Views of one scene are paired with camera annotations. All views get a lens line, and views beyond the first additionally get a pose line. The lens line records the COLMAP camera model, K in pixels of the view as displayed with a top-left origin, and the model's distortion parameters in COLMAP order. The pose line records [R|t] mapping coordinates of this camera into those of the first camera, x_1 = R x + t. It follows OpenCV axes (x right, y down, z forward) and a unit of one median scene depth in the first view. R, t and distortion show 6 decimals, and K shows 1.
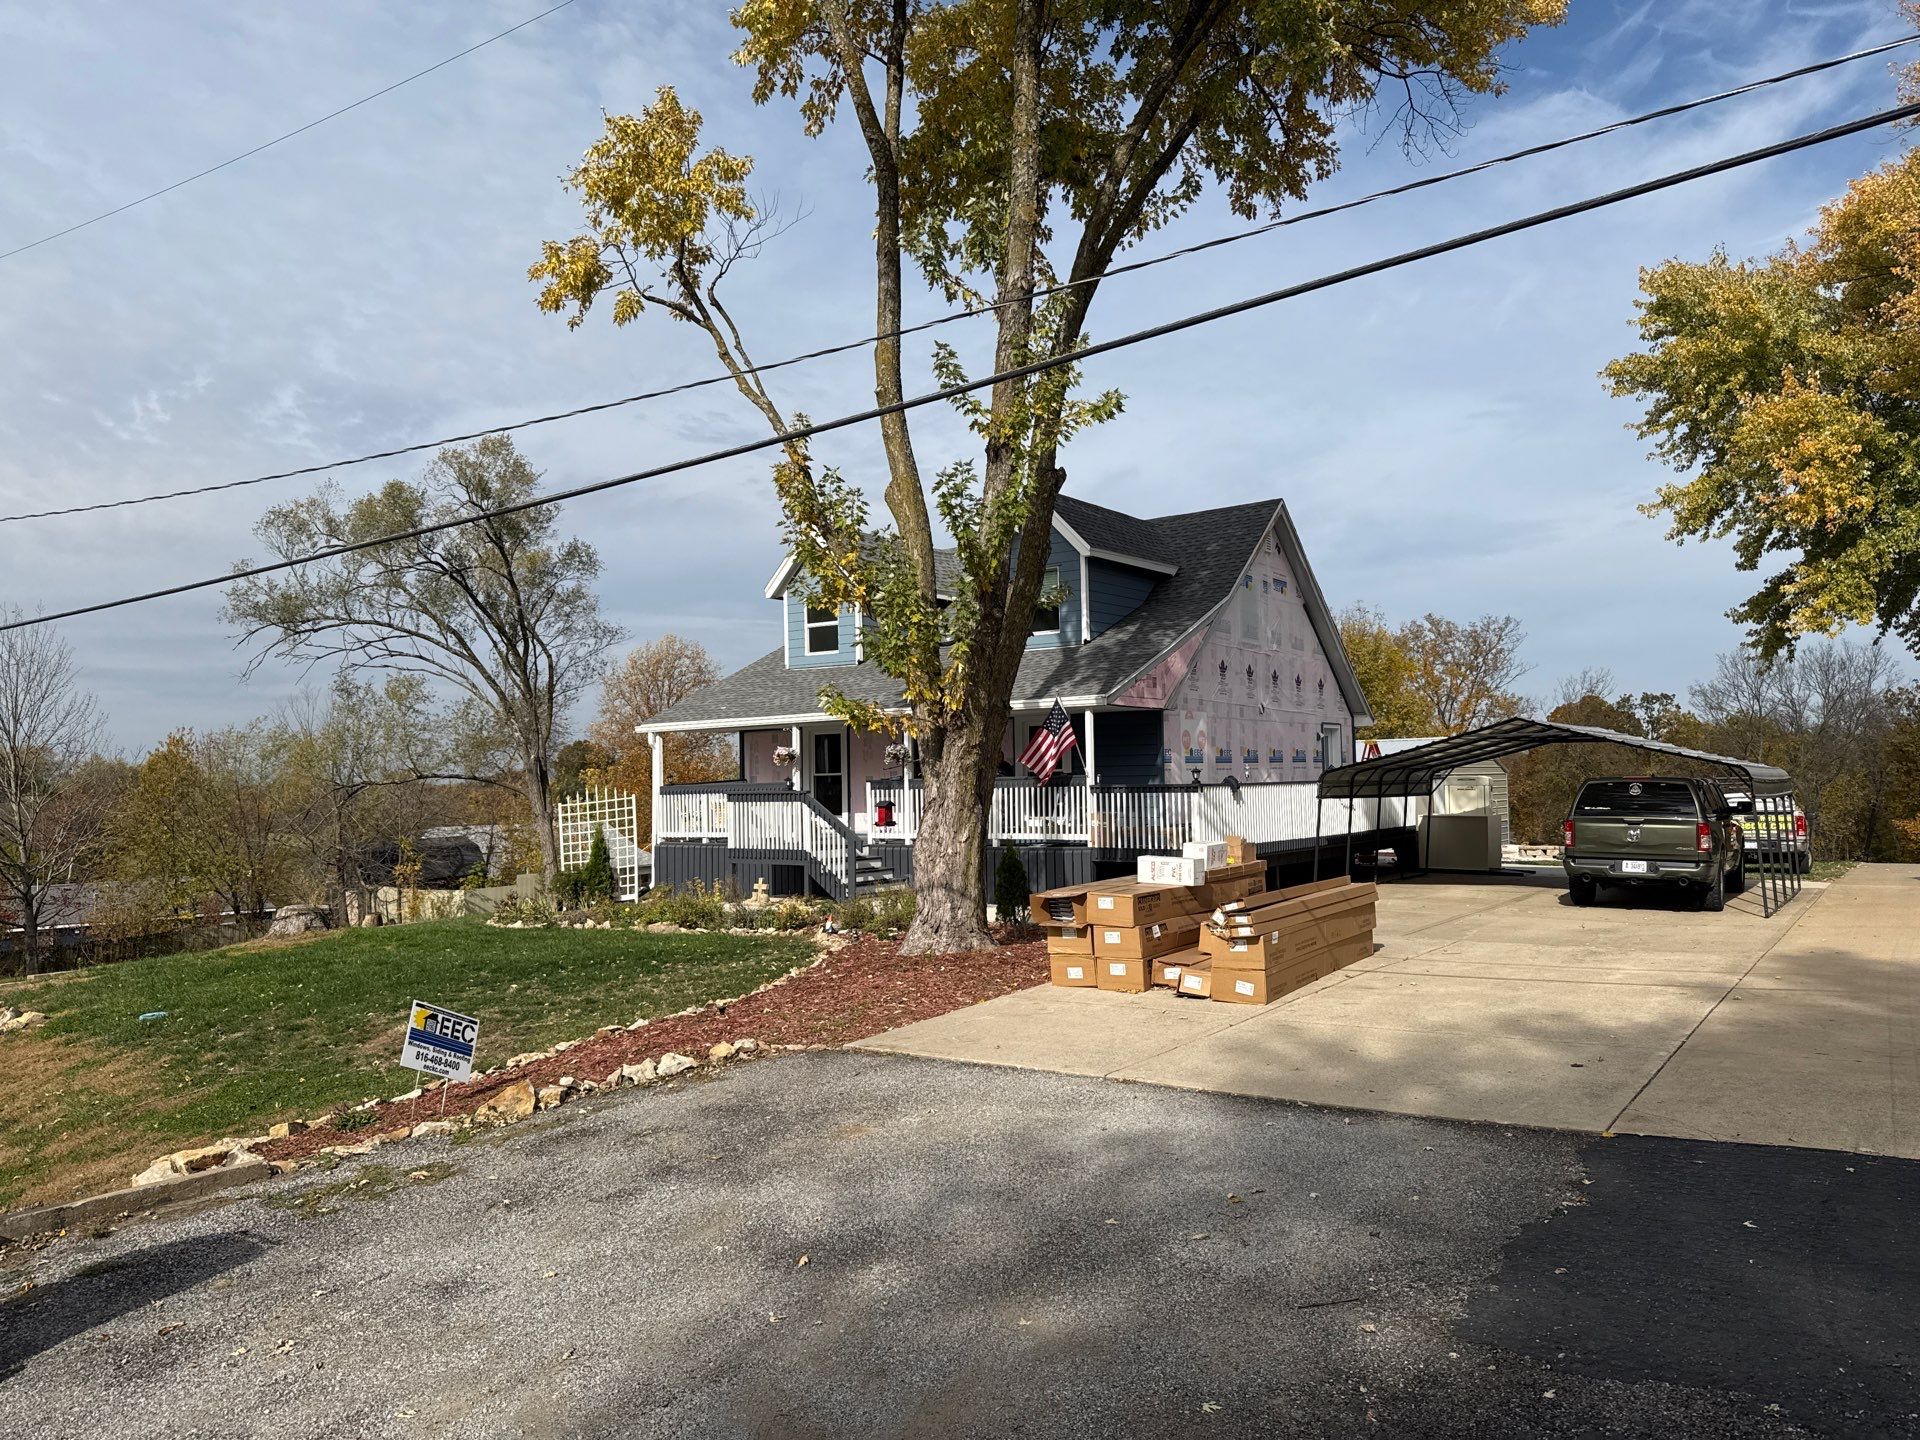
lens RADIAL K [[1370.1, 0, 971.4], [0, 1370.1, 717.2], [0, 0, 1]] dist [0.058452, -0.024036]
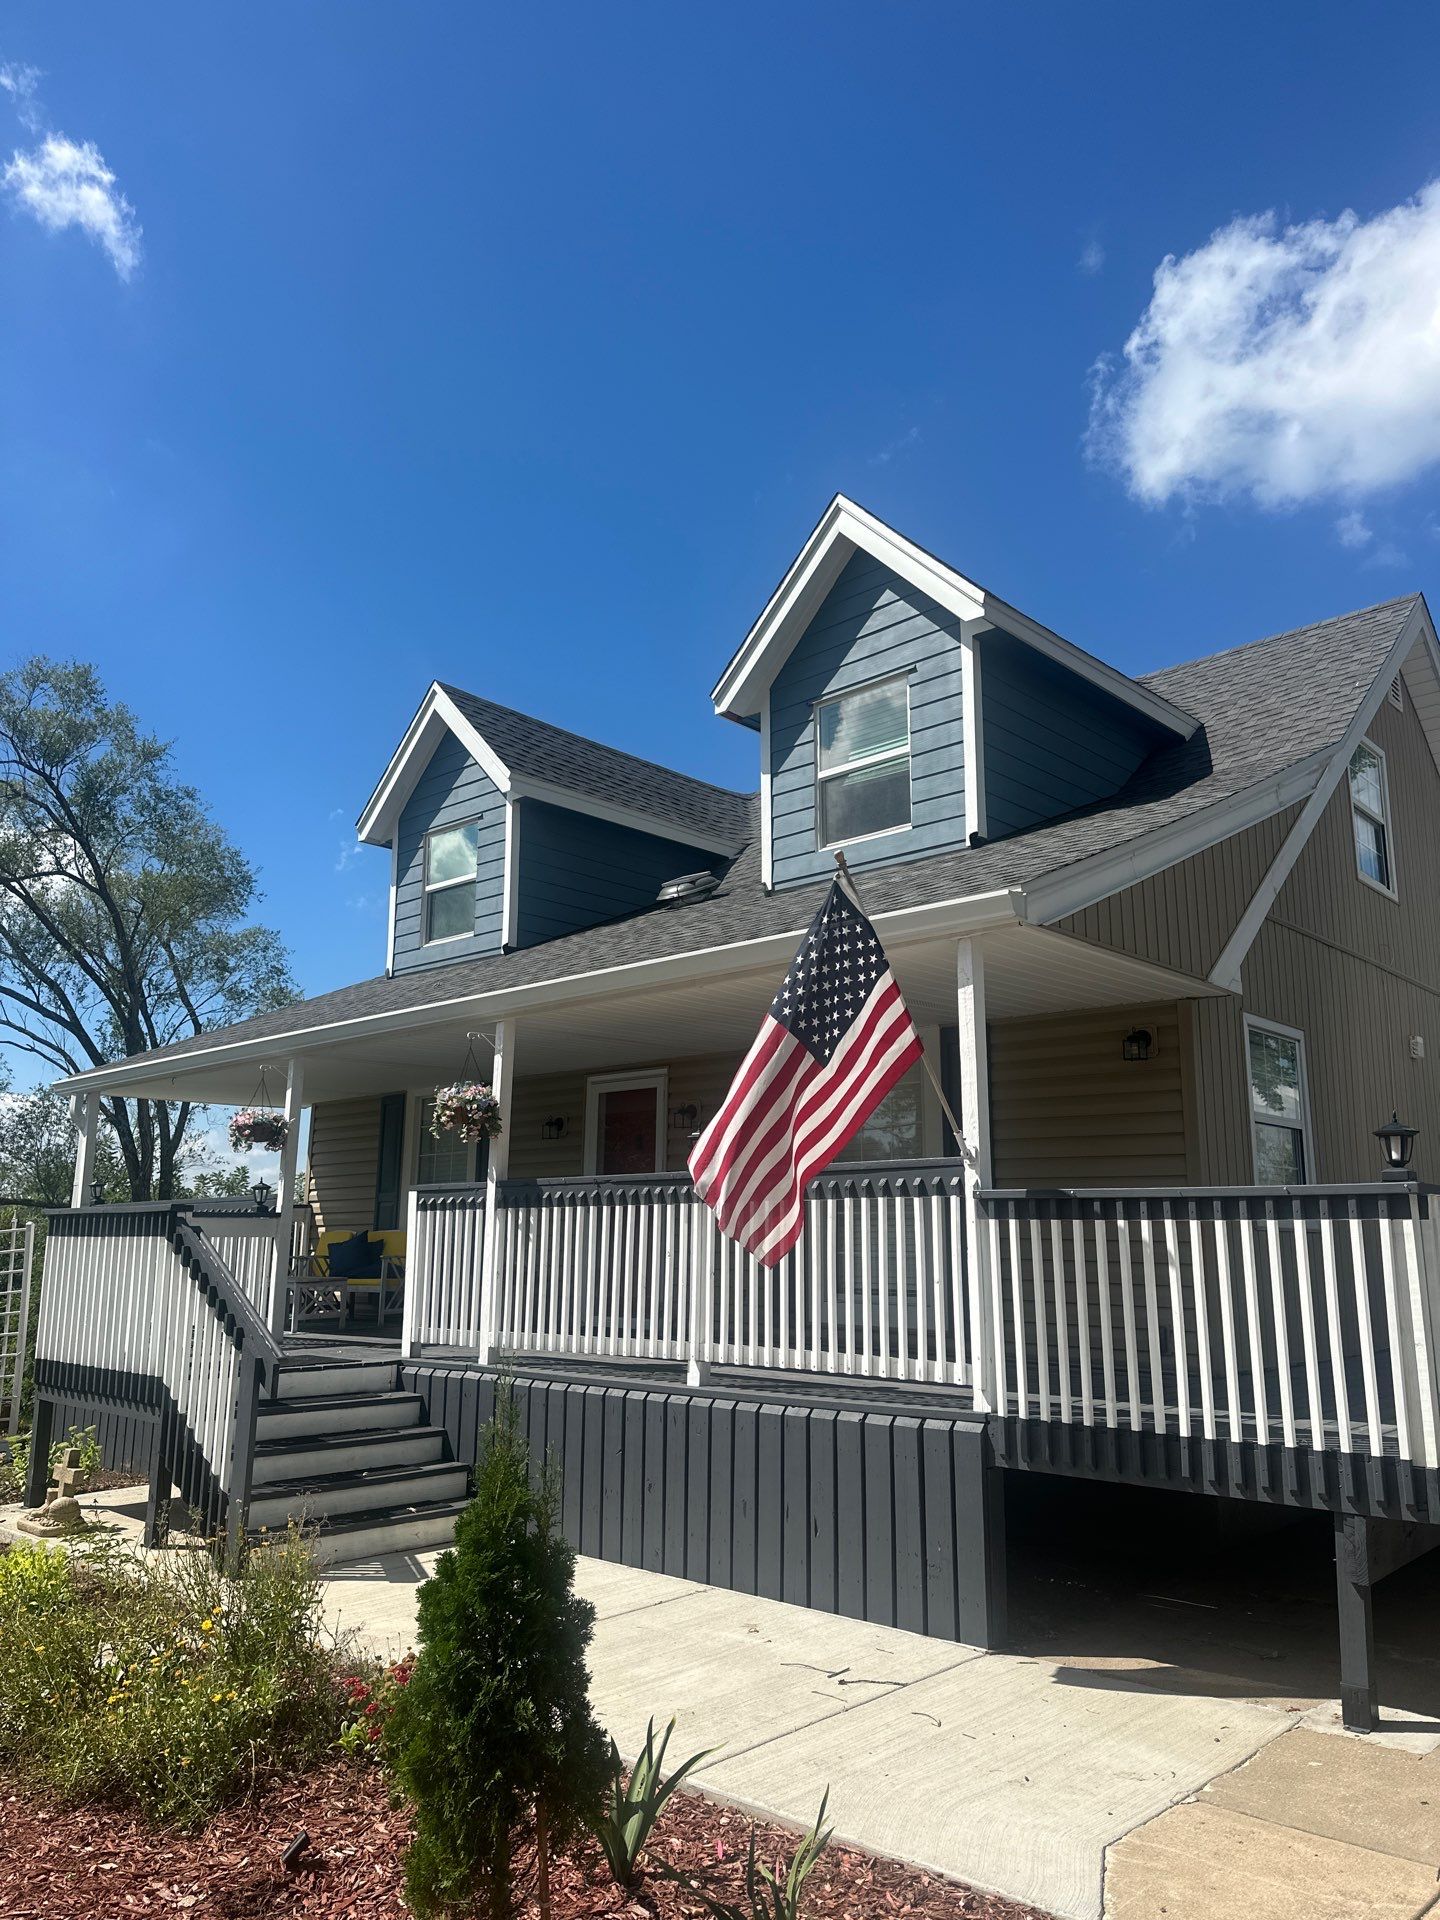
lens RADIAL K [[1370.1, 0, 702.3], [0, 1370.1, 962.4], [0, 0, 1]] dist [0.058452, -0.024036]
pose [[0.989376, -0.008140, -0.145152, 0.061803], [-0.014101, 0.988351, -0.151537, 0.040196], [0.144695, 0.151974, 0.977736, 0.603038]]
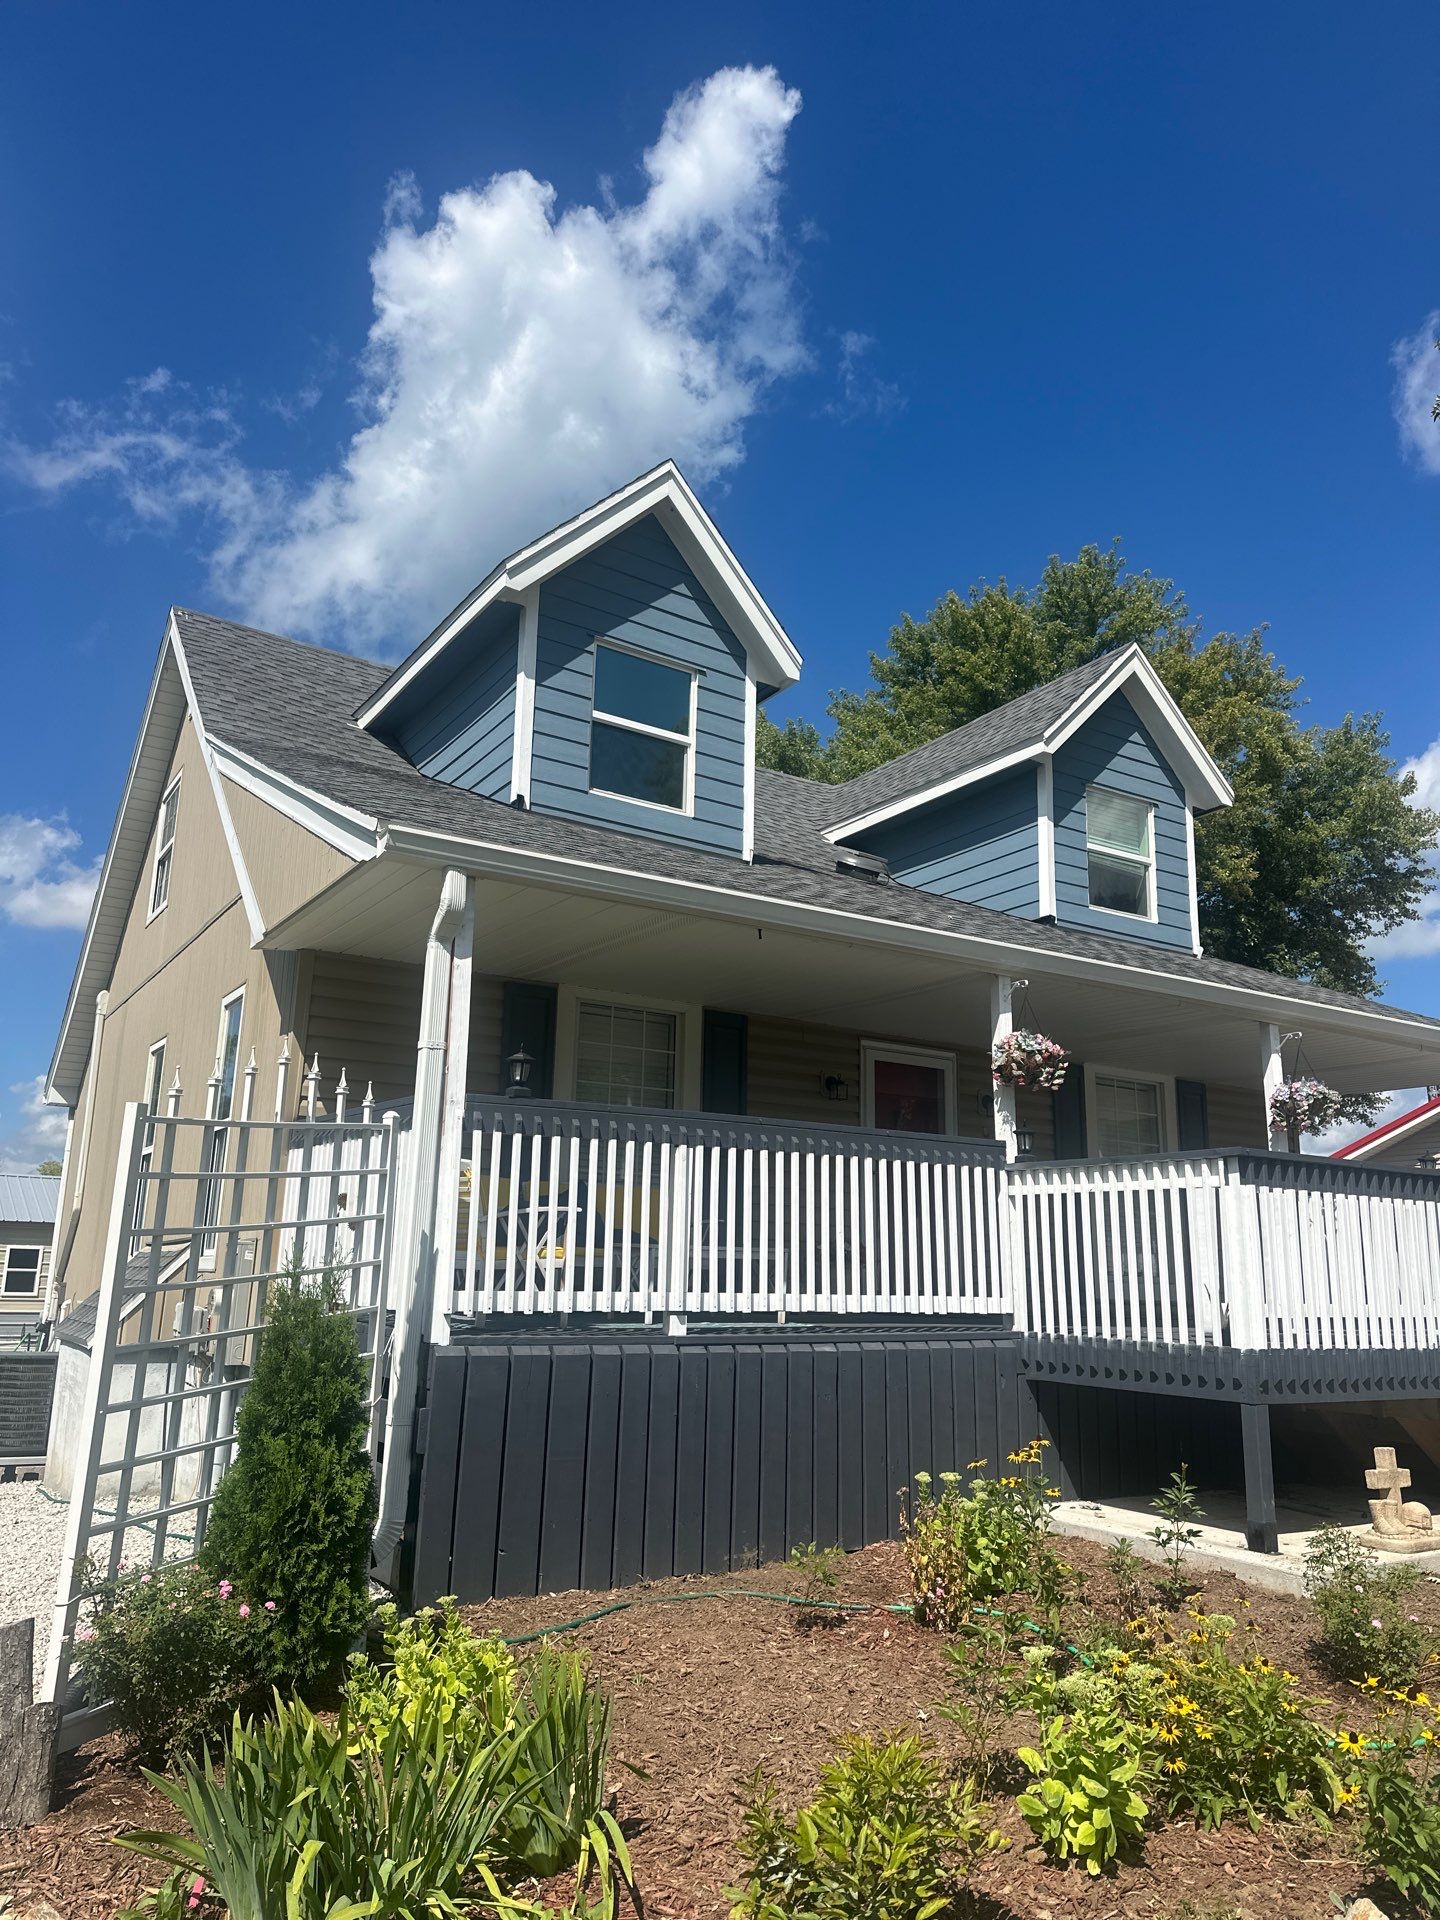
lens RADIAL K [[1370.1, 0, 742.8], [0, 1370.1, 971.1], [0, 0, 1]] dist [0.058452, -0.024036]
pose [[0.369642, 0.225482, 0.901401, -0.479180], [-0.075509, 0.974190, -0.212725, 0.084506], [-0.926101, 0.010568, 0.377127, 0.949095]]
